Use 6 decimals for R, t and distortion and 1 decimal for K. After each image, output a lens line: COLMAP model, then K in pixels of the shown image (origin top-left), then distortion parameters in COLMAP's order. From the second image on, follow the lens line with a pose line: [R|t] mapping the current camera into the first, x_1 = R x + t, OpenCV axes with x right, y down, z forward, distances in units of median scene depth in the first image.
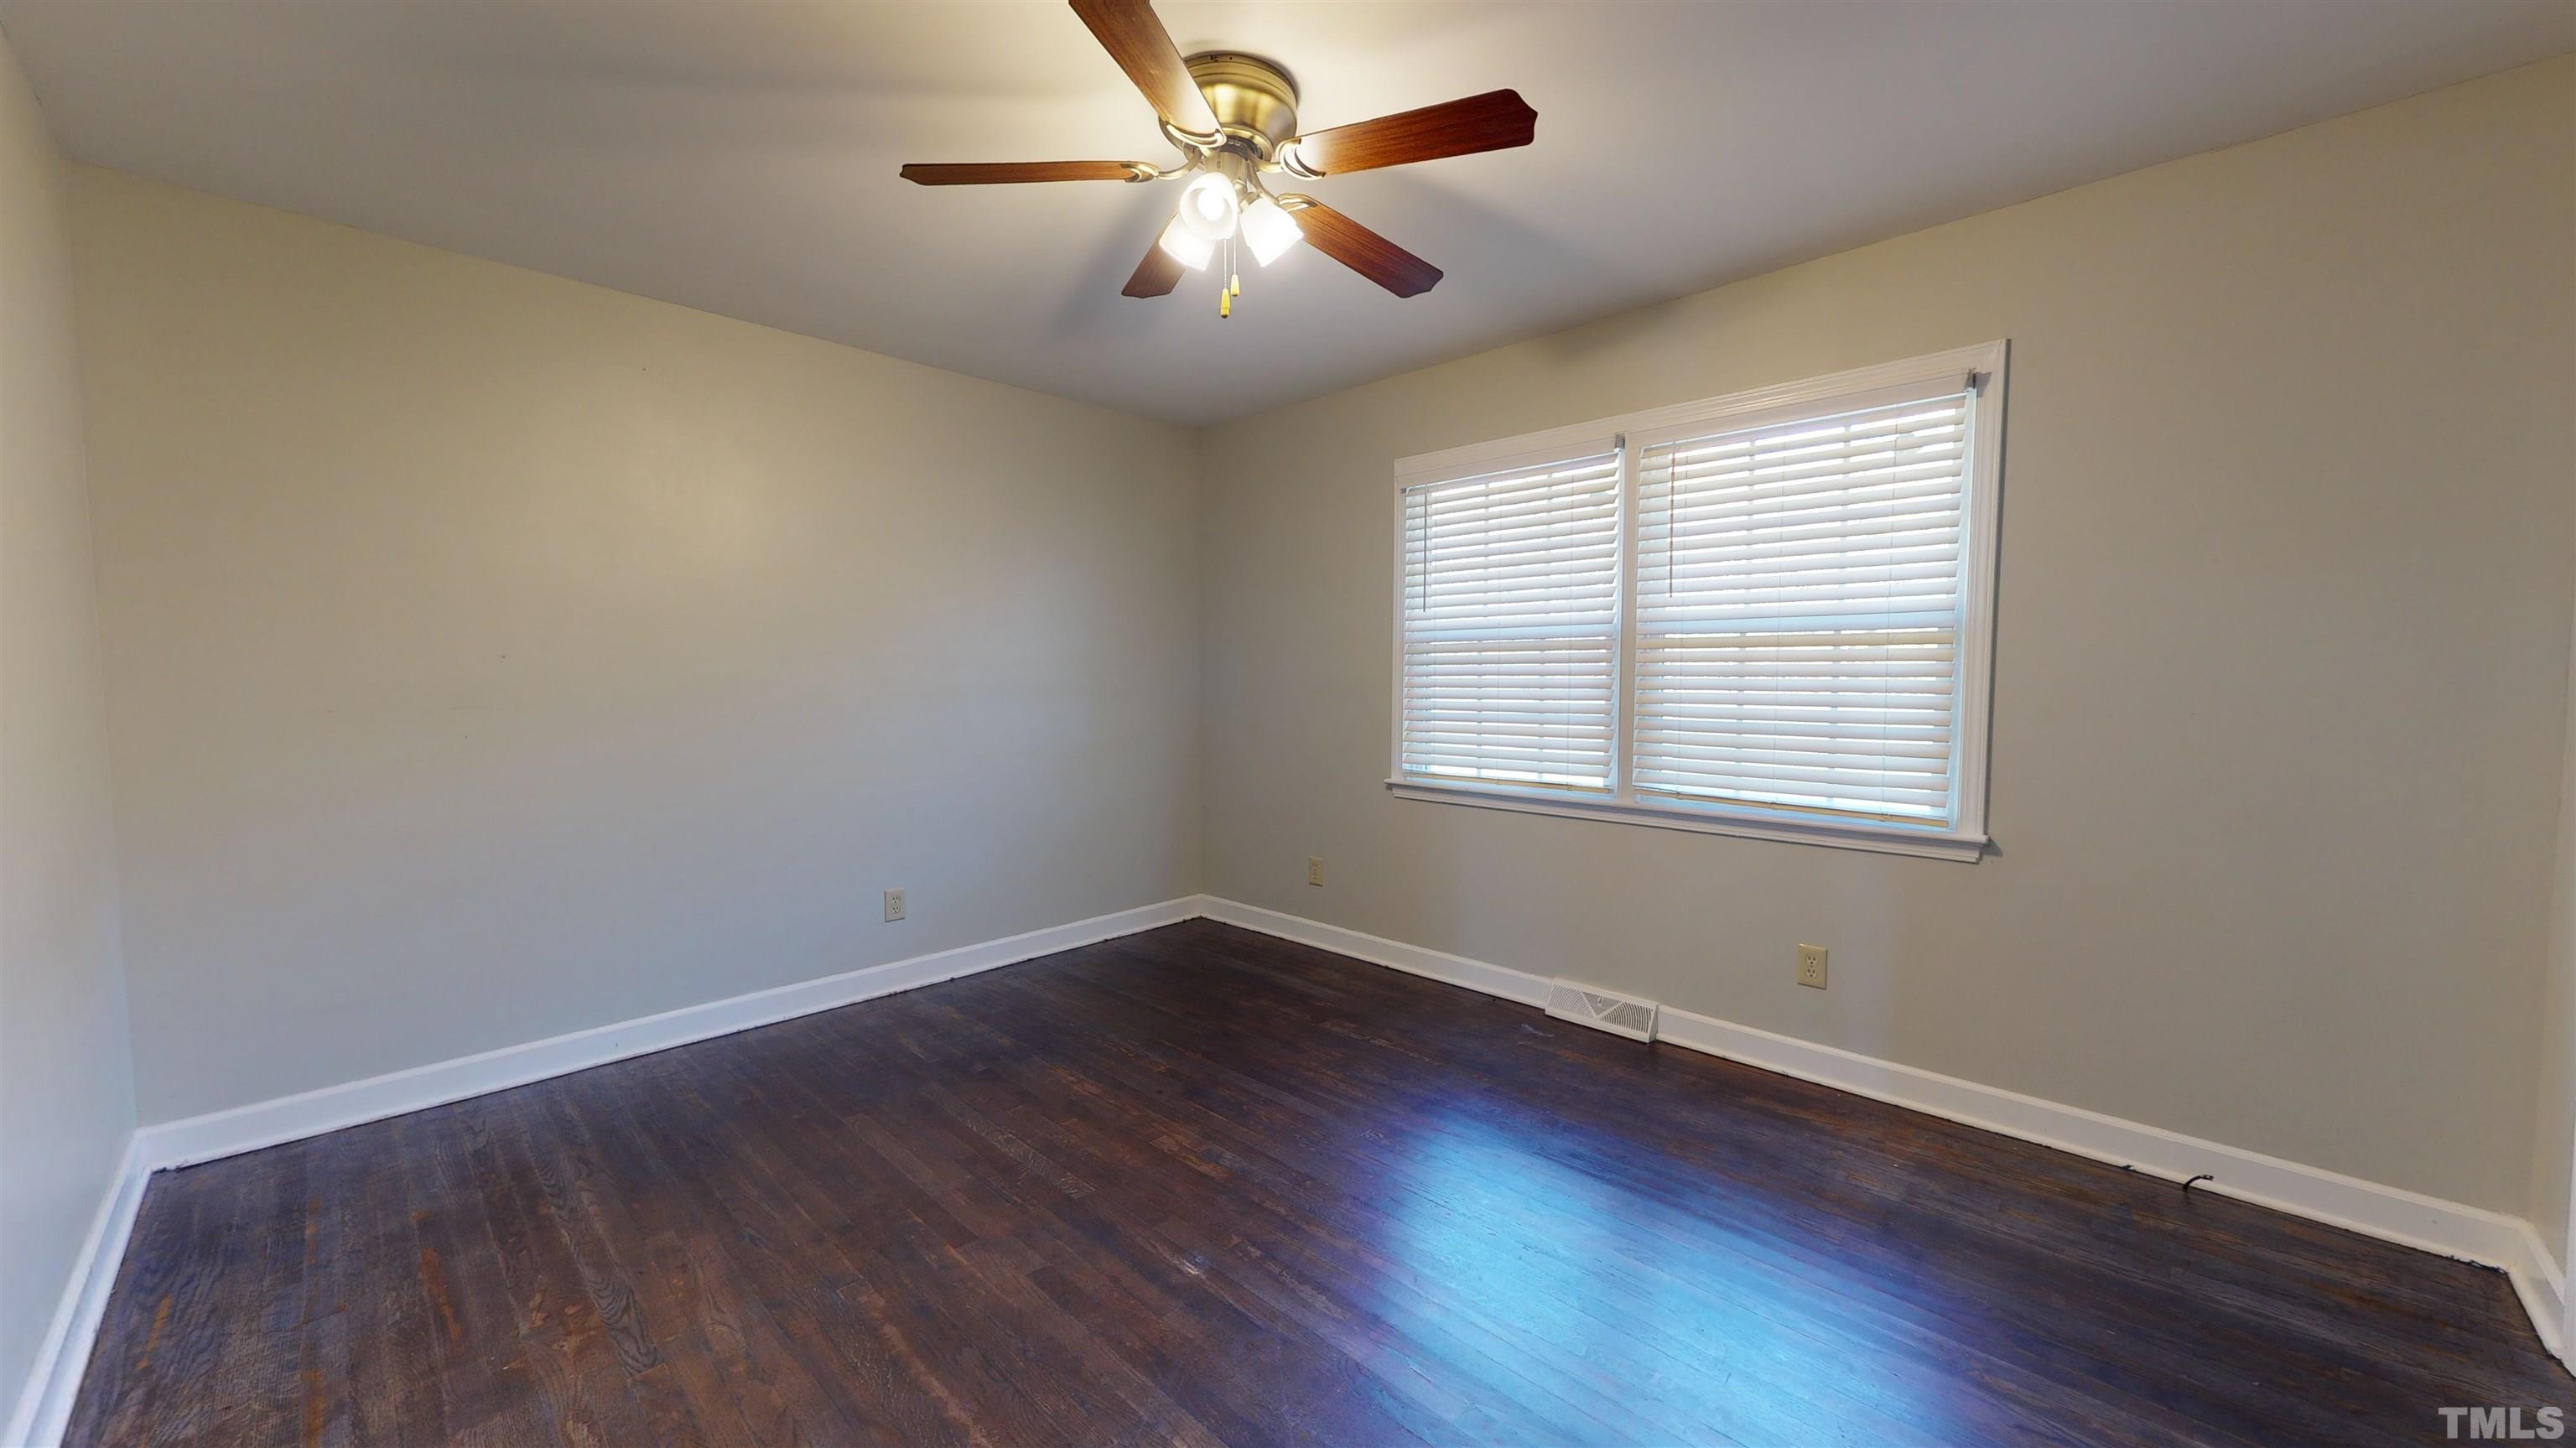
lens RADIAL K [[923.1, 0, 1306.1], [0, 923.1, 733.0], [0, 0, 1]] dist [-0.000136, -0.000009]
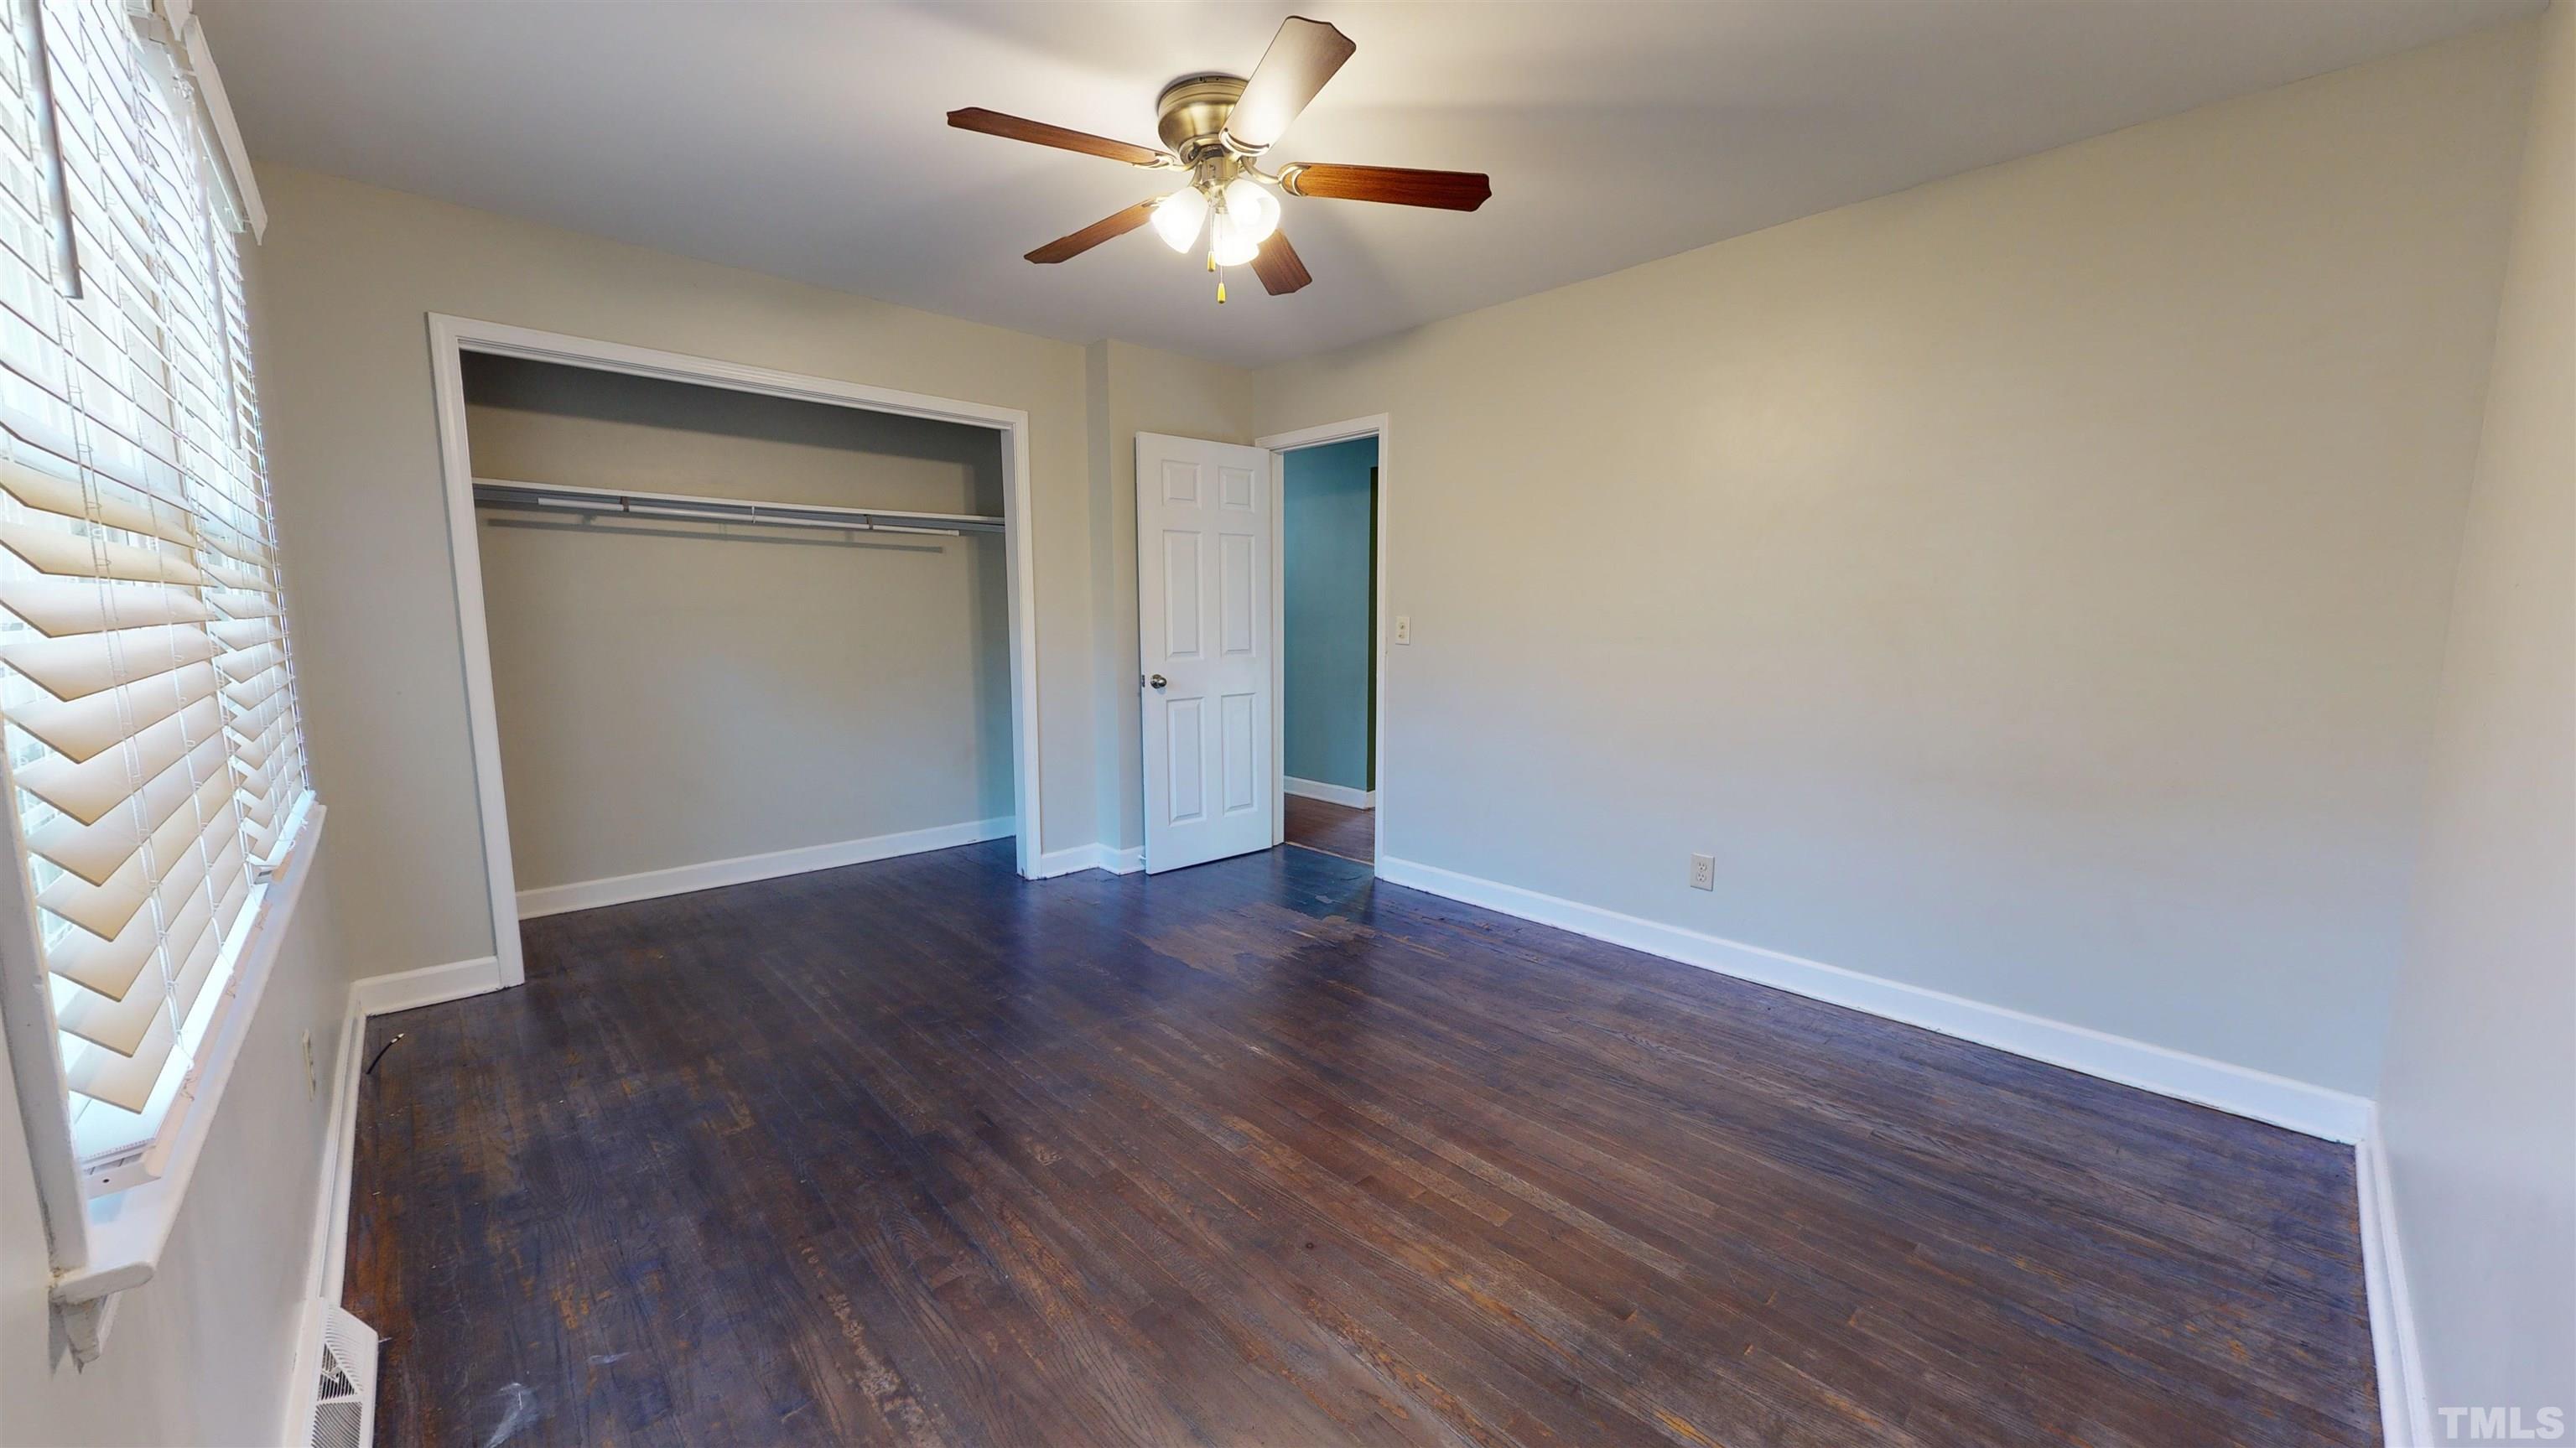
lens RADIAL K [[944.1, 0, 1288.0], [0, 944.1, 724.0], [0, 0, 1]] dist [-0.000073, -0.000326]
pose [[-0.997281, -0.011365, 0.072809, -0.231161], [0.002397, 0.982510, 0.186195, -0.131917], [-0.073652, 0.185864, -0.979811, 1.963354]]
